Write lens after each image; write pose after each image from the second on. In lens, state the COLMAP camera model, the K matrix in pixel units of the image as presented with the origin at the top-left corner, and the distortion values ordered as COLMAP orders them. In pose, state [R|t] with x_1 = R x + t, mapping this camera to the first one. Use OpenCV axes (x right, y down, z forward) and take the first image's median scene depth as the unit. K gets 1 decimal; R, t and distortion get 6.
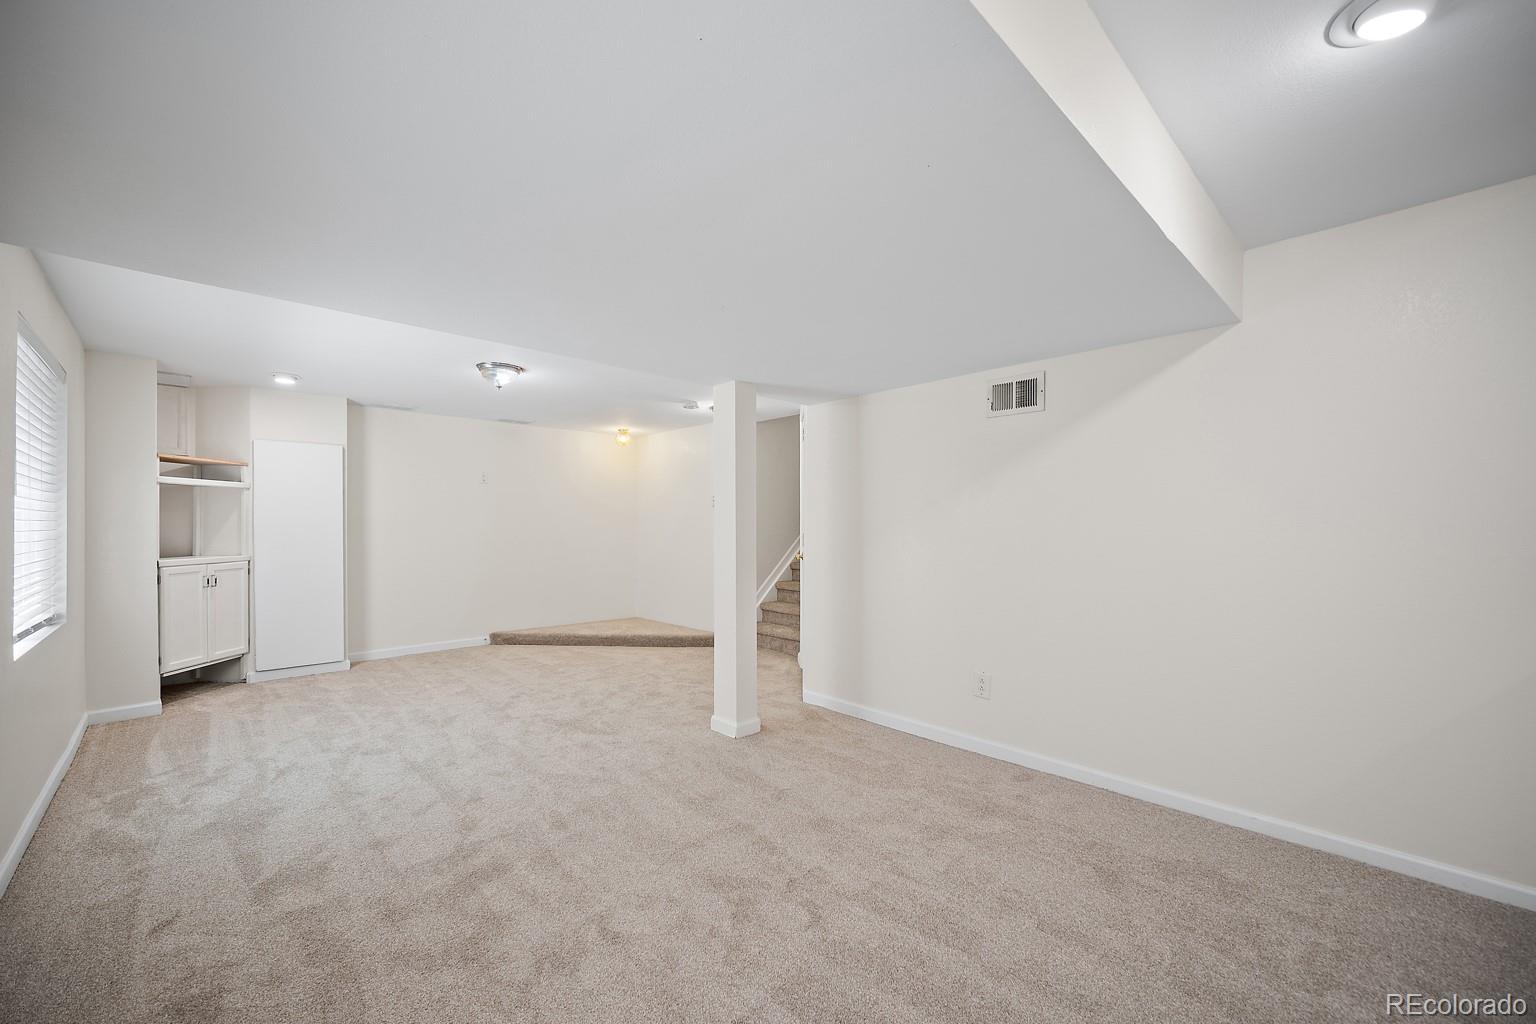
lens RADIAL K [[613.3, 0, 762.3], [0, 613.3, 519.6], [0, 0, 1]] dist [0.003408, -0.001063]
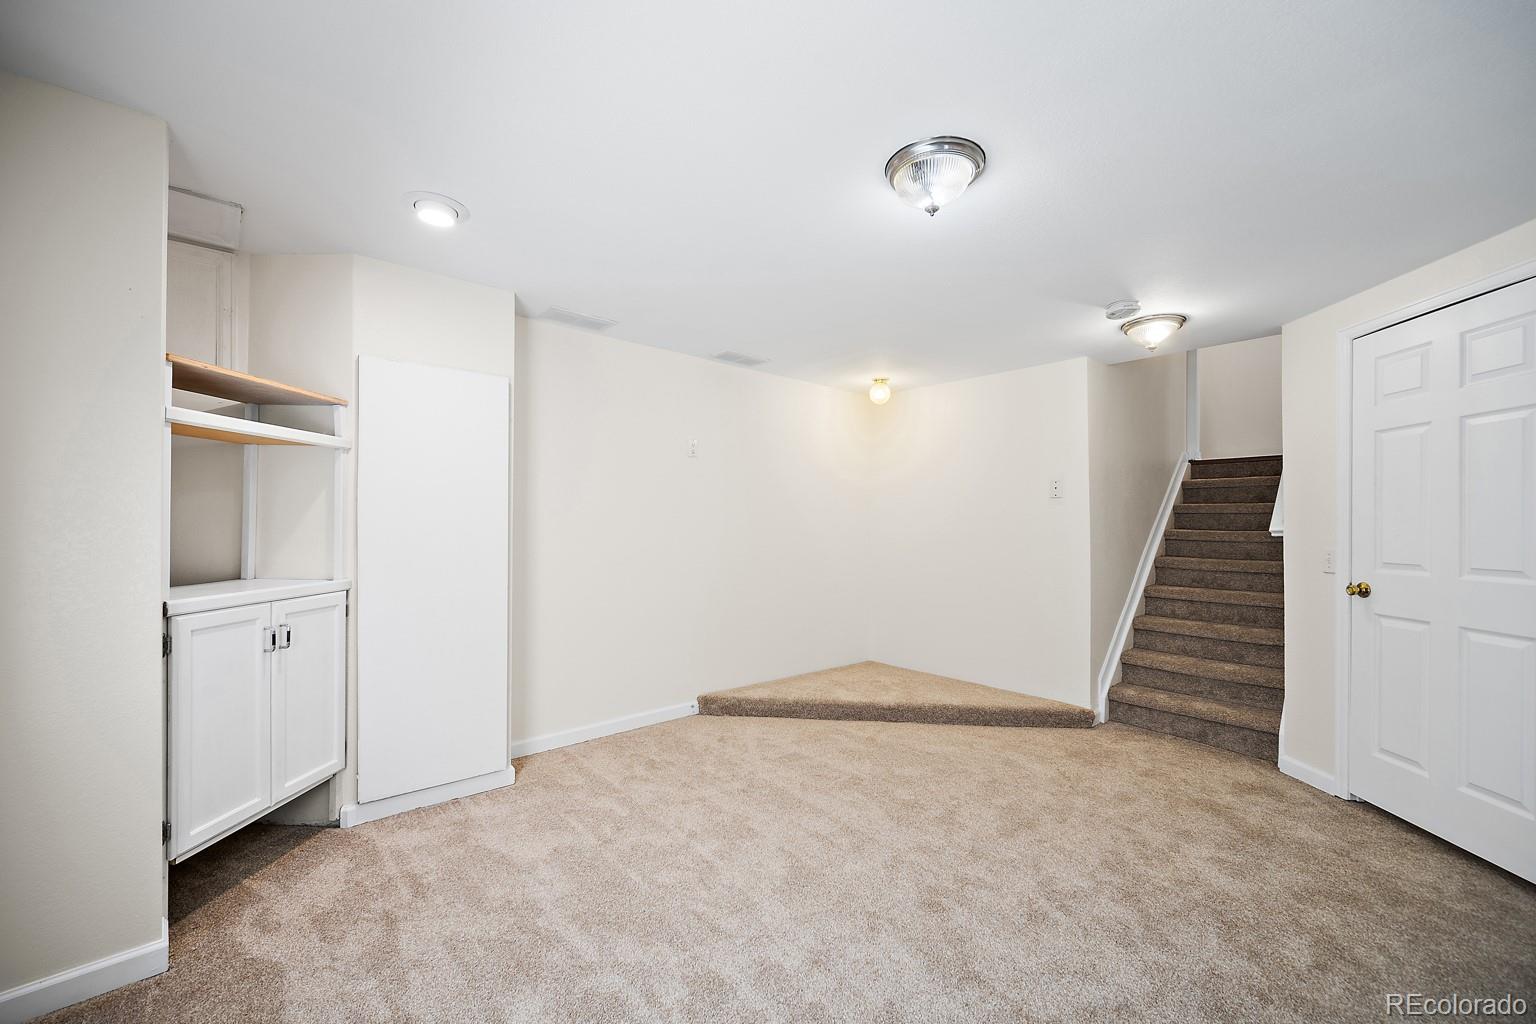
lens RADIAL K [[613.3, 0, 772.0], [0, 613.3, 516.5], [0, 0, 1]] dist [0.003408, -0.001063]
pose [[0.999565, 0.009829, -0.027808, -0.469708], [-0.009901, 0.999948, -0.002455, 0.003175], [0.027783, 0.002729, 0.999610, 0.499008]]
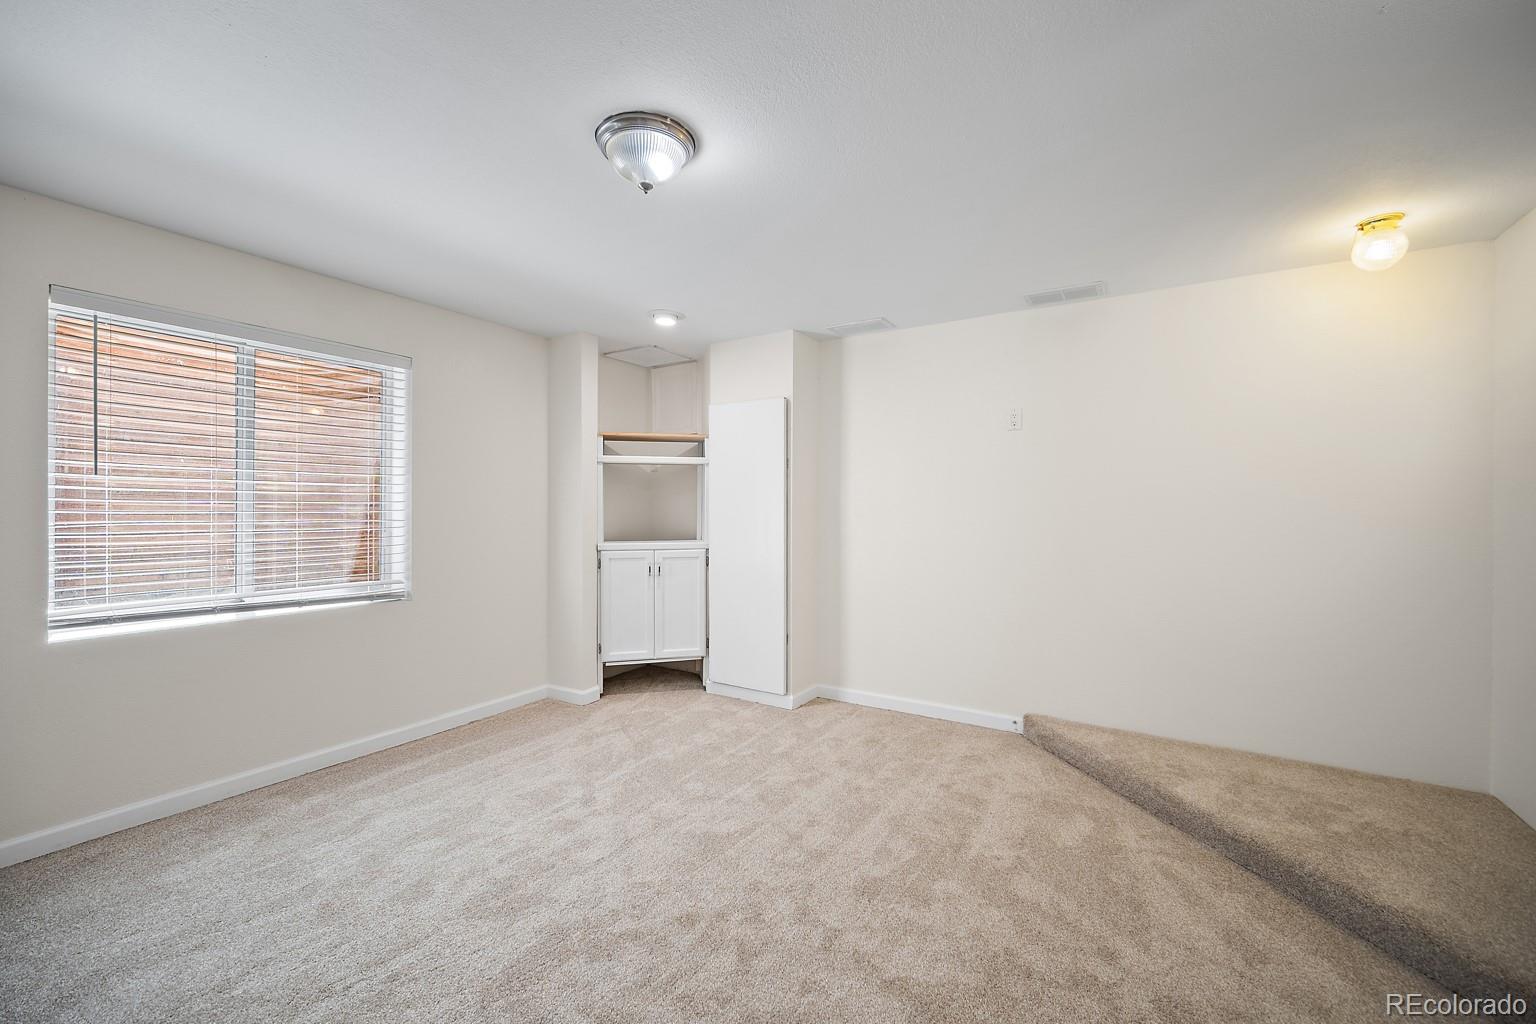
lens RADIAL K [[613.3, 0, 771.9], [0, 613.3, 514.1], [0, 0, 1]] dist [0.003408, -0.001063]
pose [[0.264627, 0.010181, -0.964297, 0.008062], [0.004074, 0.999924, 0.011676, 0.009069], [0.964342, -0.007019, 0.264566, 0.869867]]
